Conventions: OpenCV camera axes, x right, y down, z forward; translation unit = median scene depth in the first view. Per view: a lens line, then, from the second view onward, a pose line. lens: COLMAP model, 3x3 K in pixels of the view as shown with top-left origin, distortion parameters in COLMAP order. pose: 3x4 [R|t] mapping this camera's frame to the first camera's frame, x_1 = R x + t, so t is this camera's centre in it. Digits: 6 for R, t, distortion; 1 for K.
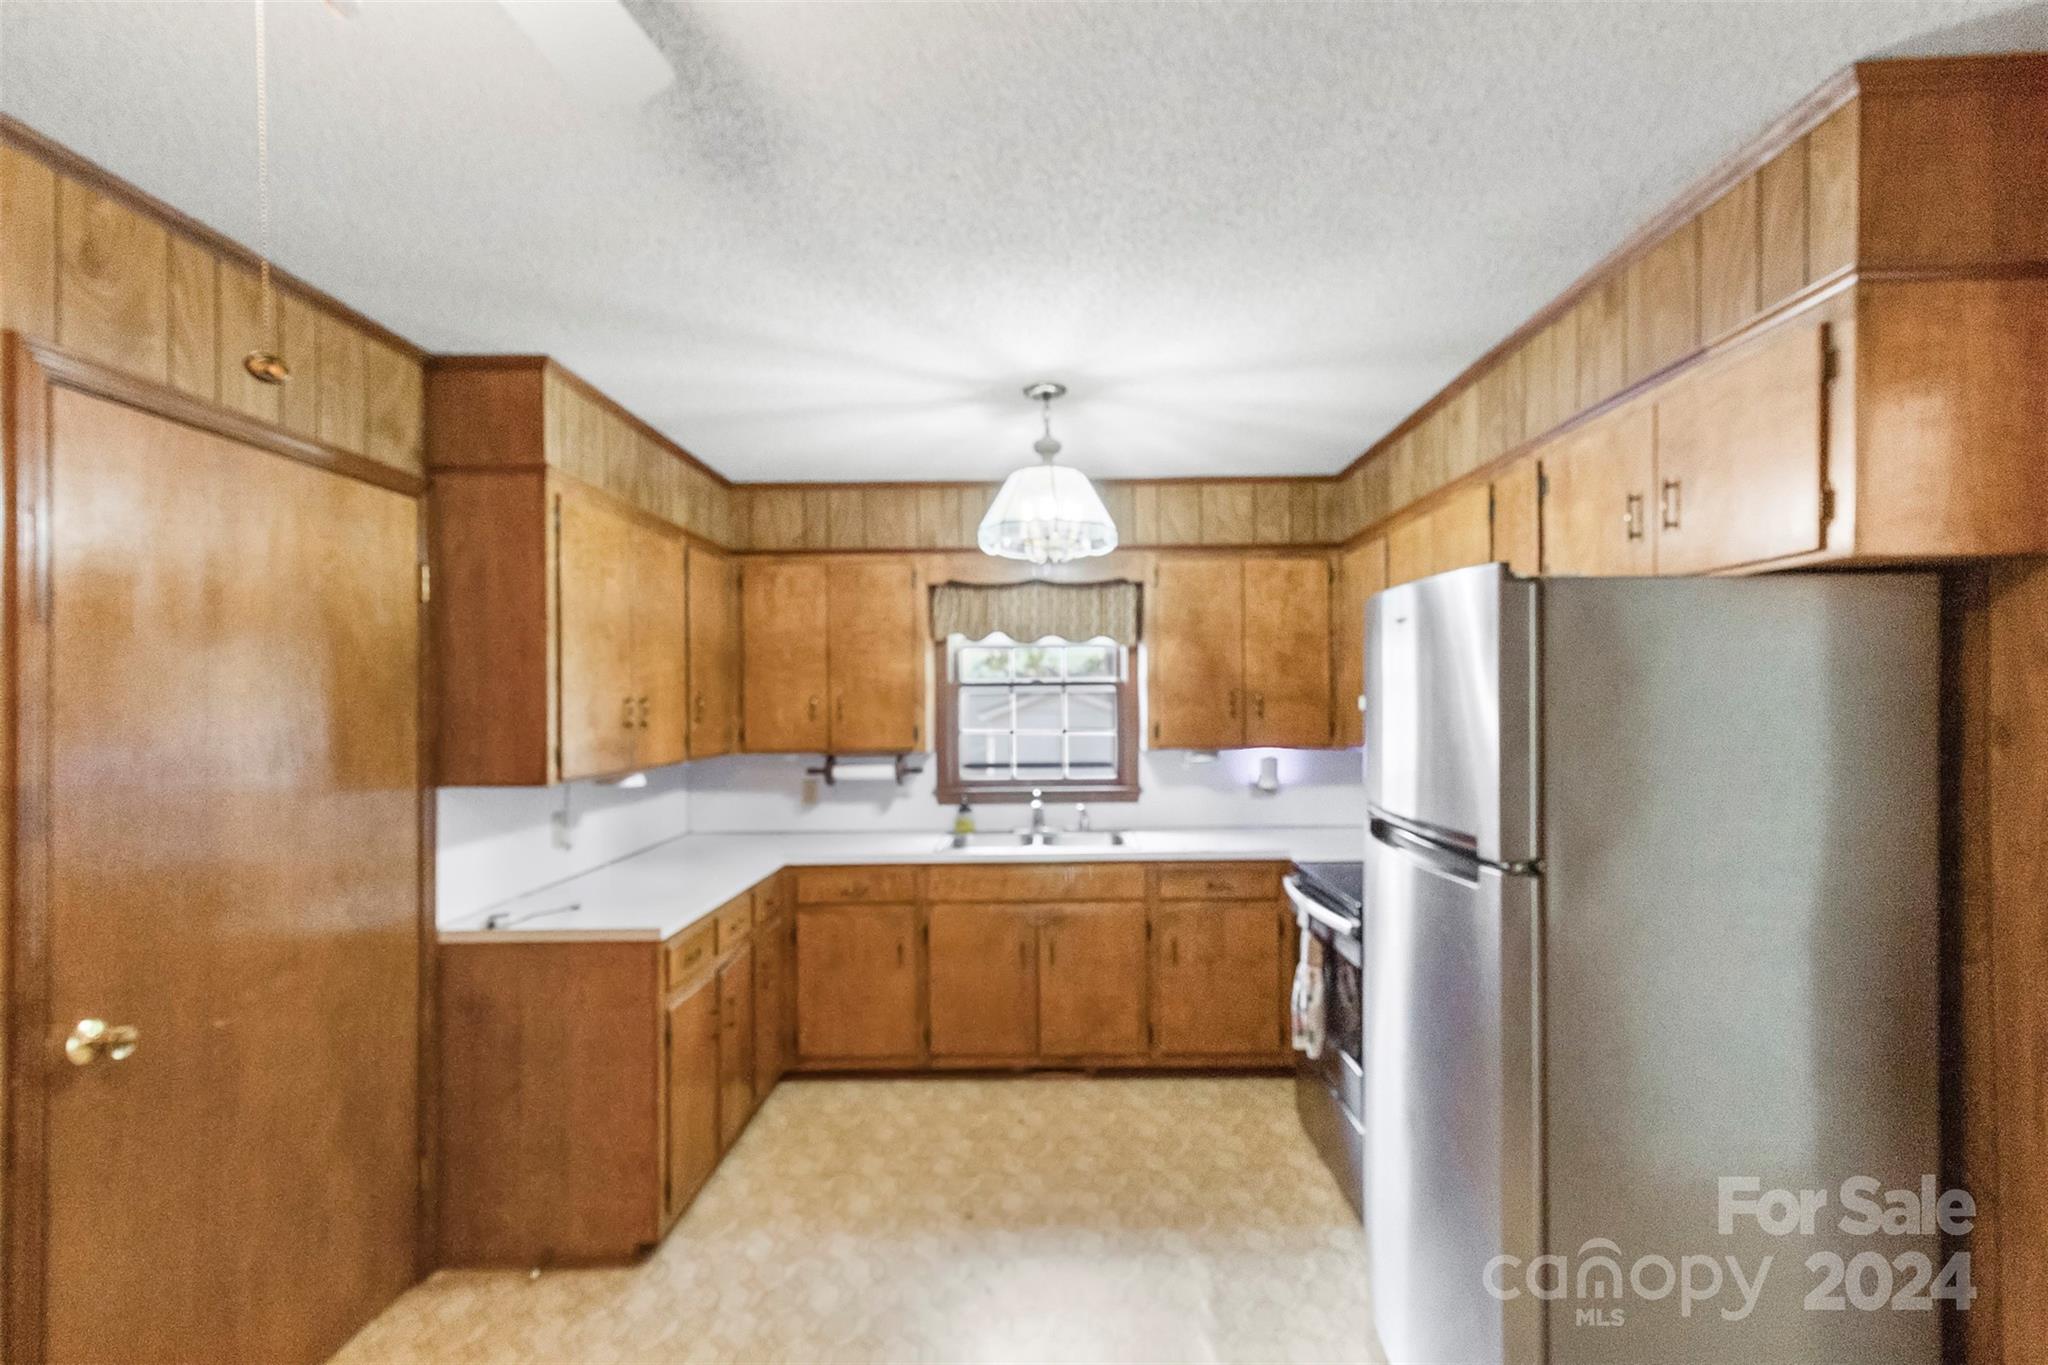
lens RADIAL K [[946.0, 0, 1026.9], [0, 946.0, 701.1], [0, 0, 1]] dist [0.016485, -0.000079]
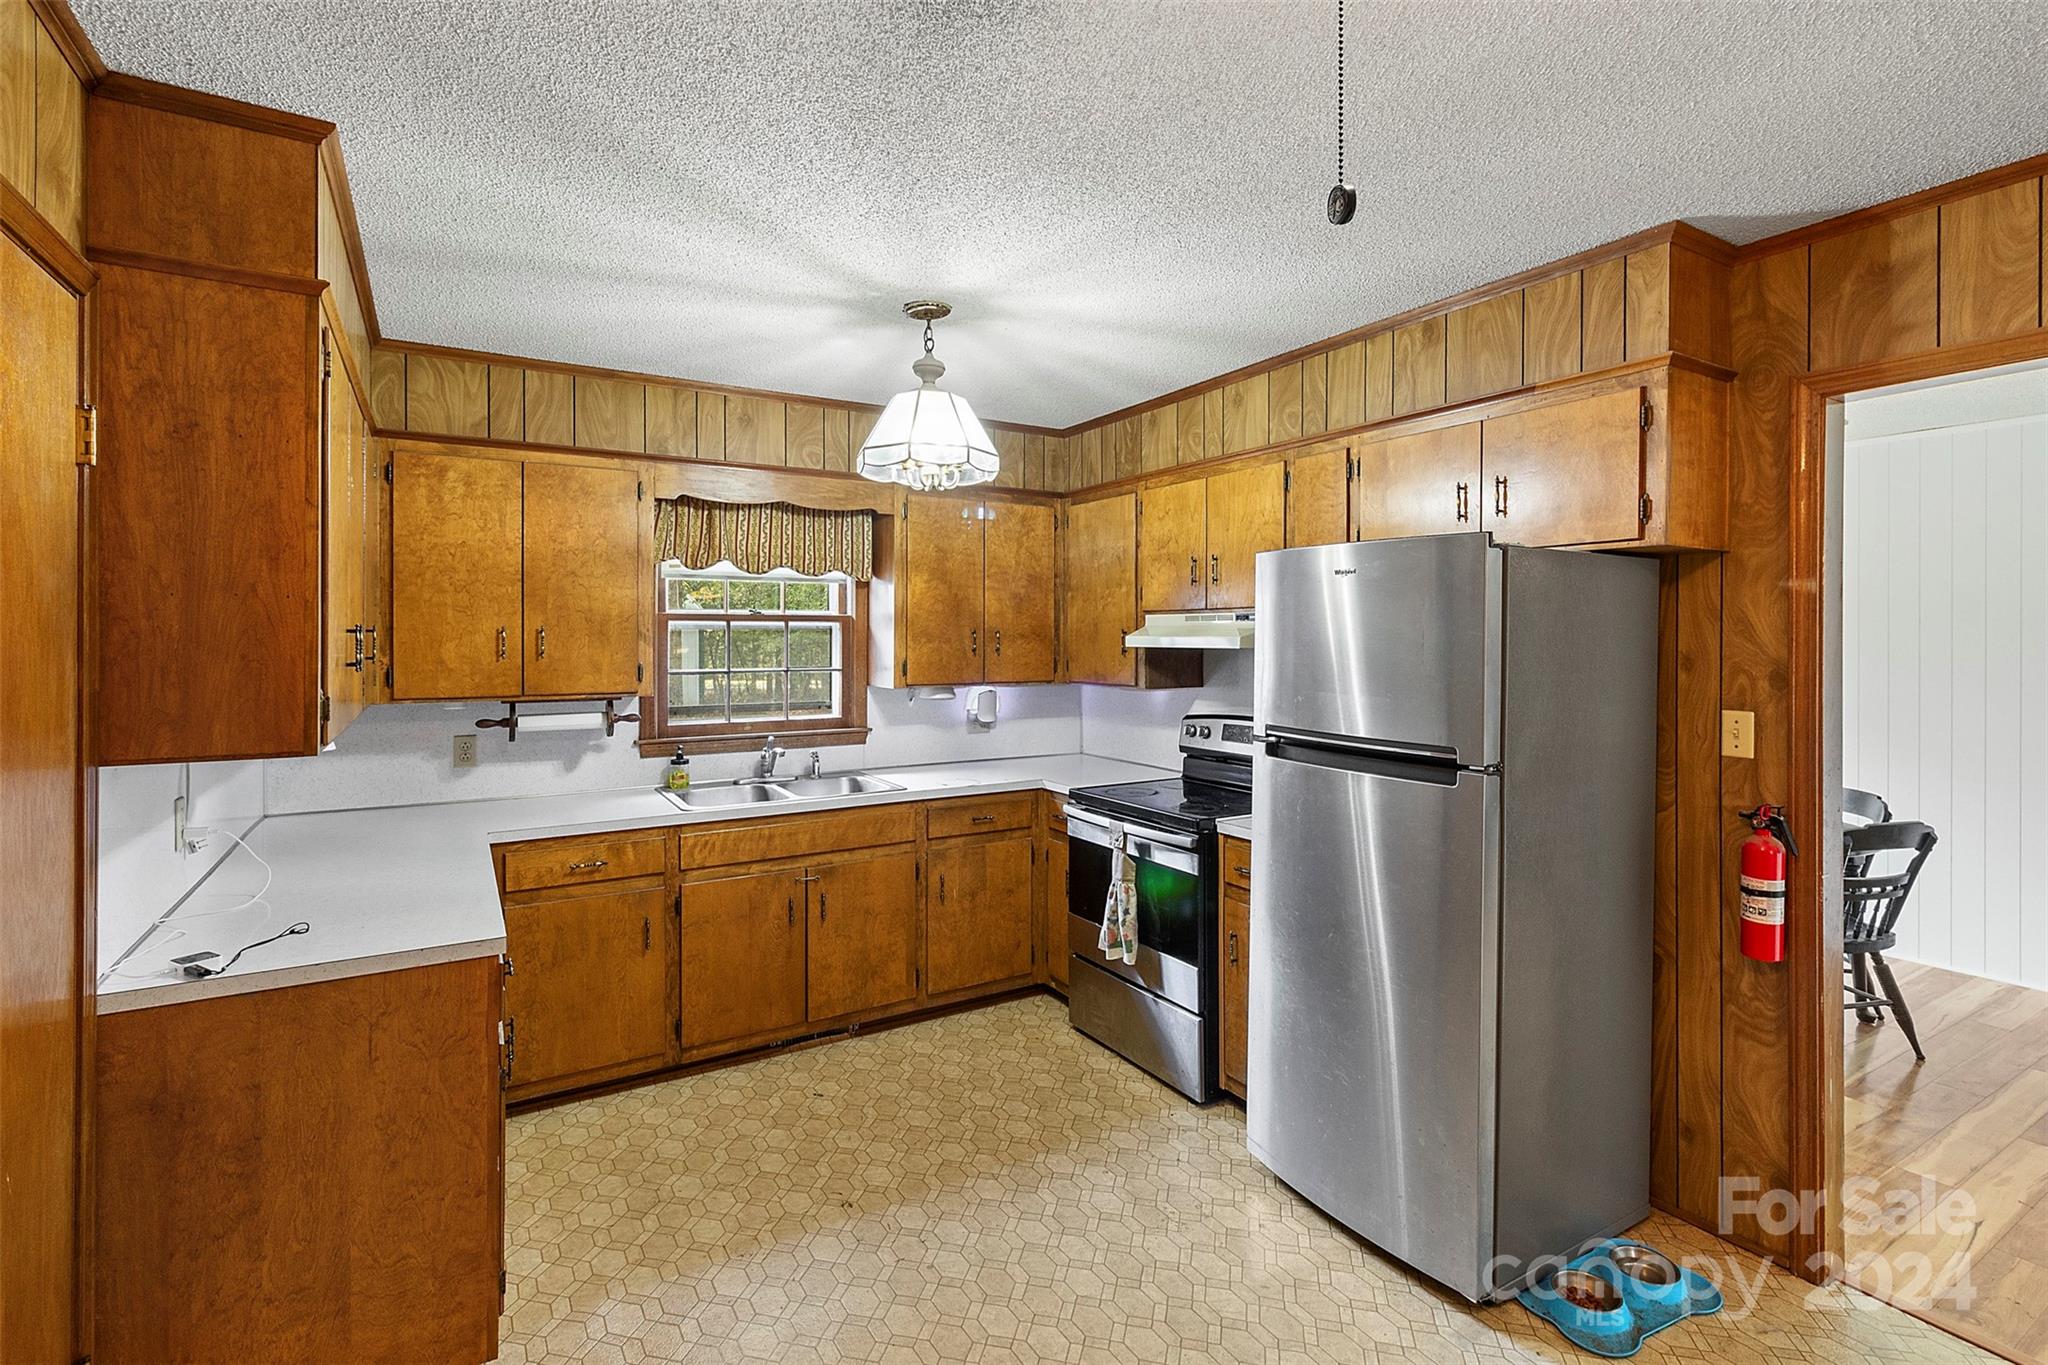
lens RADIAL K [[957.9, 0, 1036.4], [0, 957.9, 640.7], [0, 0, 1]] dist [-0.001053, 0.001119]
pose [[0.844773, 0.007881, 0.535067, -0.298225], [-0.008389, 0.999964, -0.001483, 0.003296], [-0.535059, -0.003236, 0.844808, 0.099161]]
